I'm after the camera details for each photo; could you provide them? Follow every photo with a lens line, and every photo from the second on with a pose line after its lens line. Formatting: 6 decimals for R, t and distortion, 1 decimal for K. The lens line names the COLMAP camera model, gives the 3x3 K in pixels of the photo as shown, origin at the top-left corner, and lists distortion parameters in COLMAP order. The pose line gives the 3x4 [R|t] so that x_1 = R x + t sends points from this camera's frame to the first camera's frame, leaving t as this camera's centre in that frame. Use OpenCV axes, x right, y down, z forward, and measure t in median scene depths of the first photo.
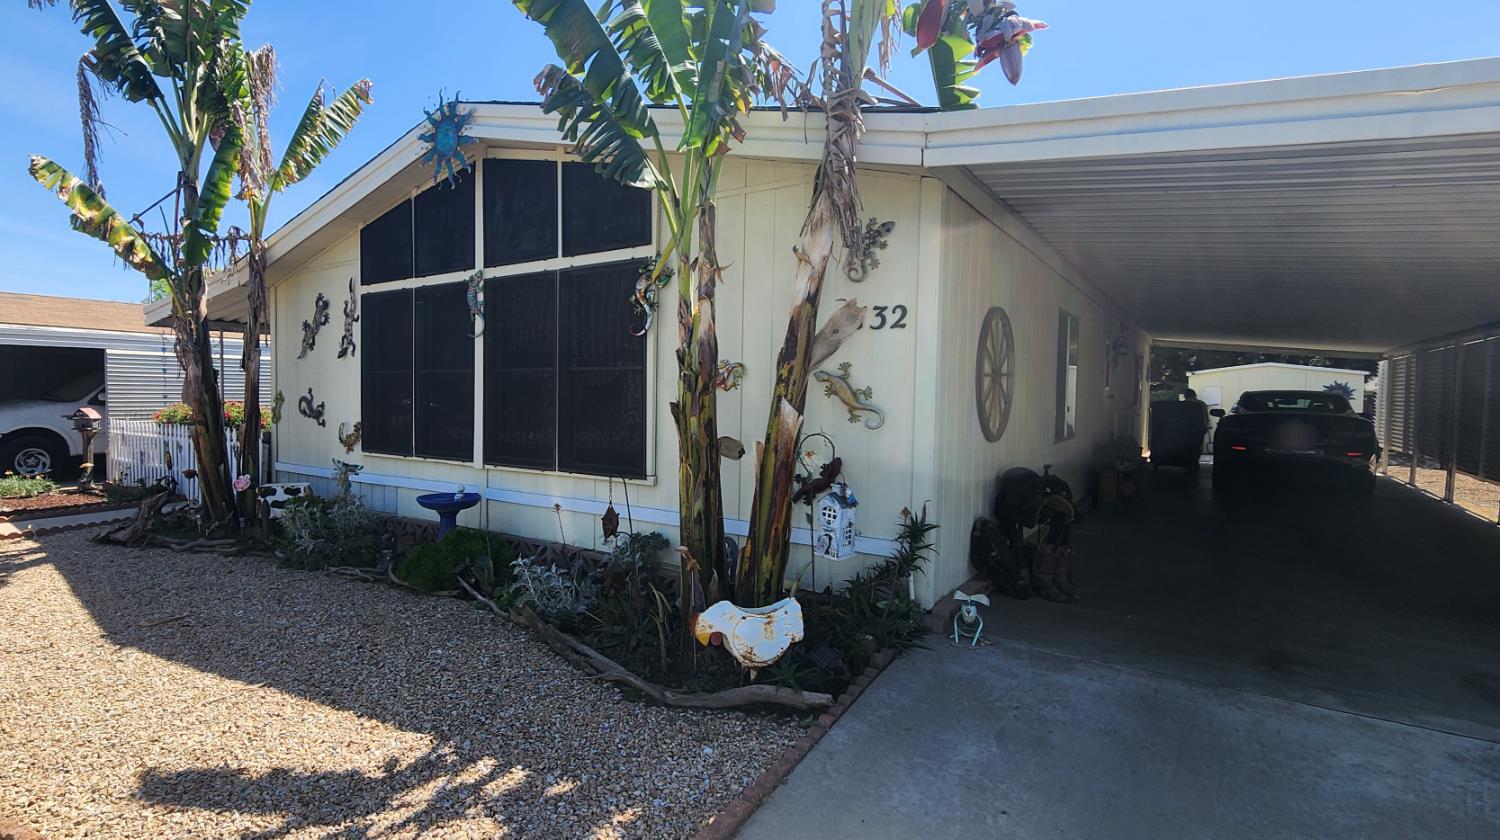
lens RADIAL K [[642.4, 0, 750.0], [0, 642.4, 420.0], [0, 0, 1]] dist [0.001335, 0.000043]
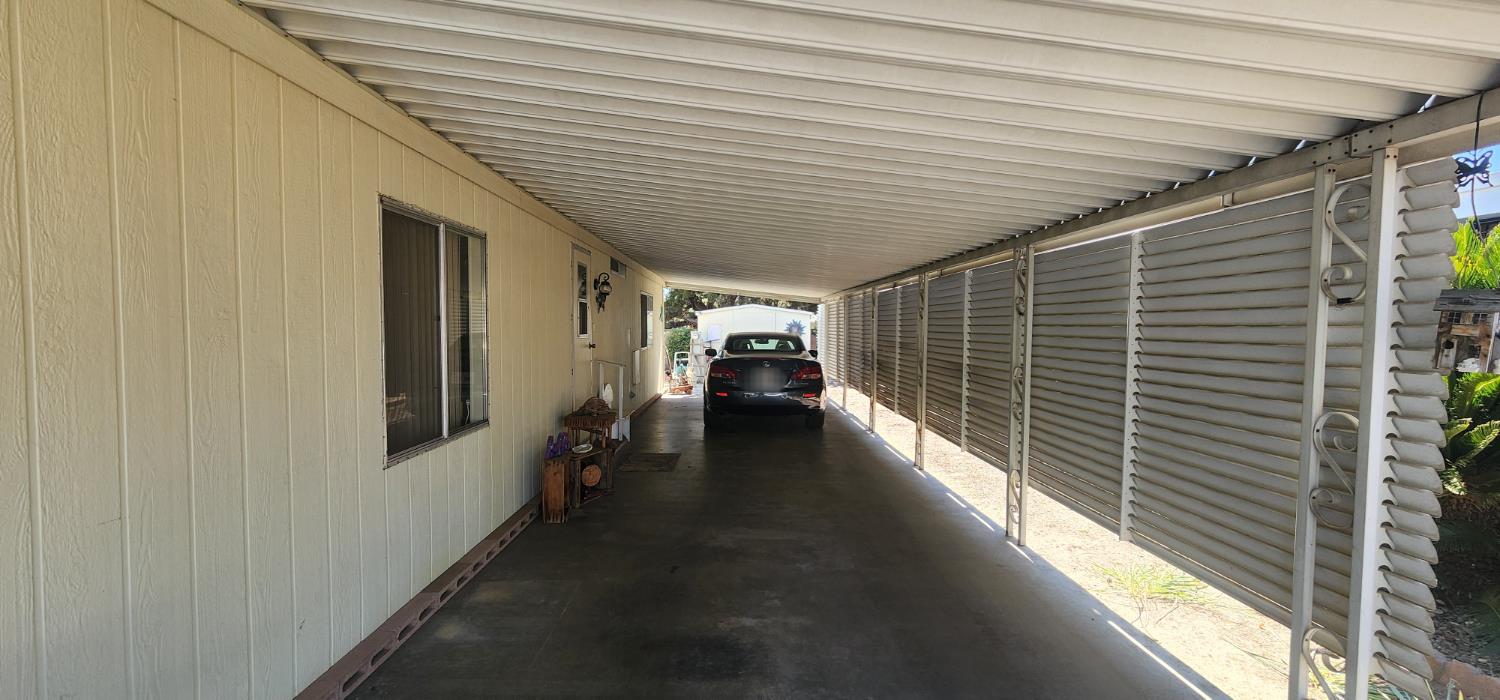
lens RADIAL K [[618.9, 0, 752.6], [0, 618.9, 352.0], [0, 0, 1]] dist [0.001654, -0.000537]
pose [[0.782205, -0.034947, 0.622041, 0.192333], [0.037967, 0.999244, 0.008396, -0.022824], [-0.621864, 0.017050, 0.782940, 0.213192]]
